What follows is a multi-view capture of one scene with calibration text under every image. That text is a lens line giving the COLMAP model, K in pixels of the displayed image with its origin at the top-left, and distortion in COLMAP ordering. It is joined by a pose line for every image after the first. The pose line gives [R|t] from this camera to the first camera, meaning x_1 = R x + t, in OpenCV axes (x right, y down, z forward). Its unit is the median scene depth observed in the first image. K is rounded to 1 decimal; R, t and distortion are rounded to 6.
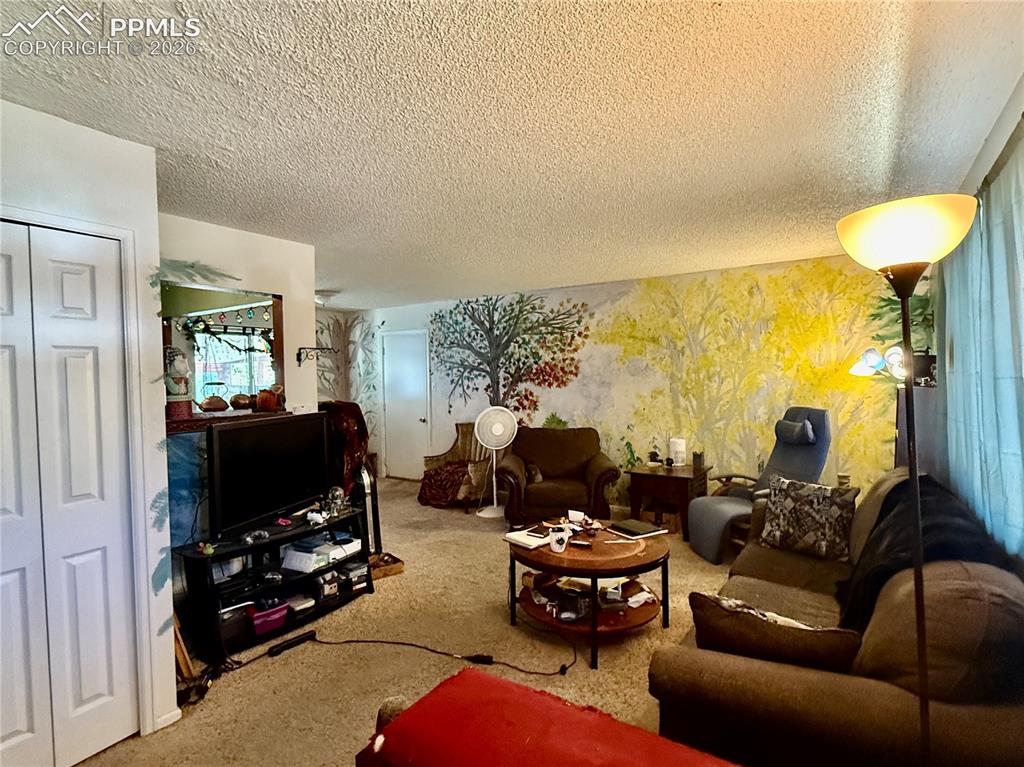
lens RADIAL K [[526.7, 0, 512.0], [0, 526.7, 383.5], [0, 0, 1]] dist [-0.004480, -0.000282]
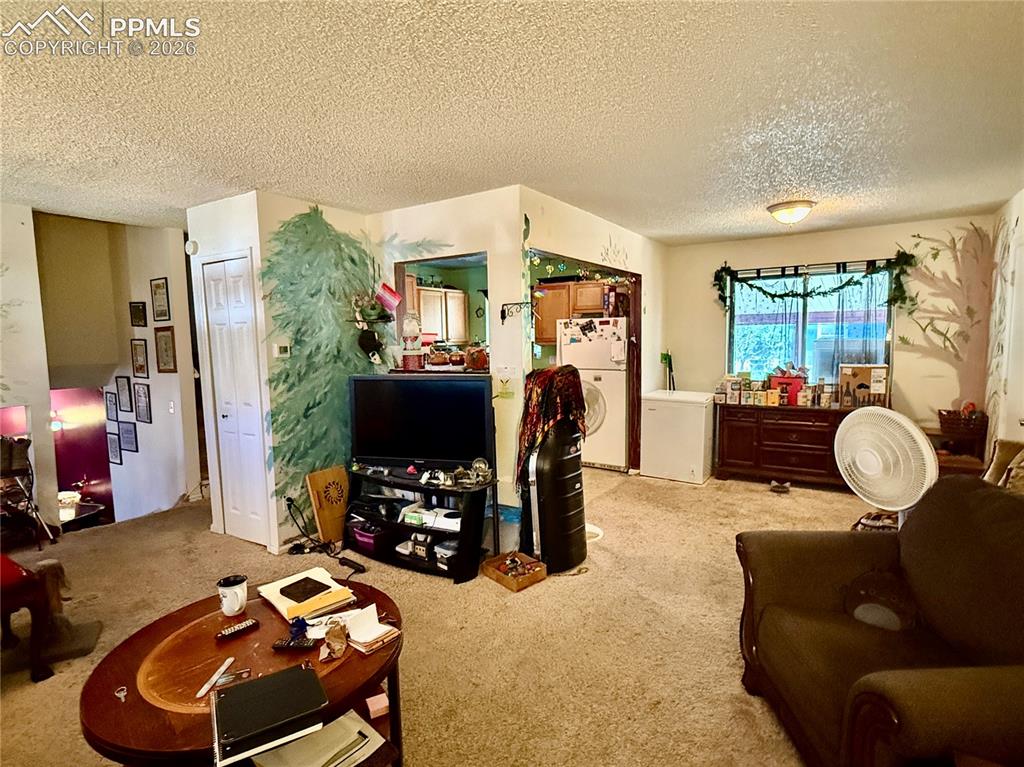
lens RADIAL K [[526.7, 0, 512.0], [0, 526.7, 383.5], [0, 0, 1]] dist [-0.004480, -0.000282]
pose [[0.009738, 0.105129, -0.994411, 0.531121], [0.000509, 0.994457, 0.105139, -0.026271], [0.999952, -0.001530, 0.009630, 0.996774]]
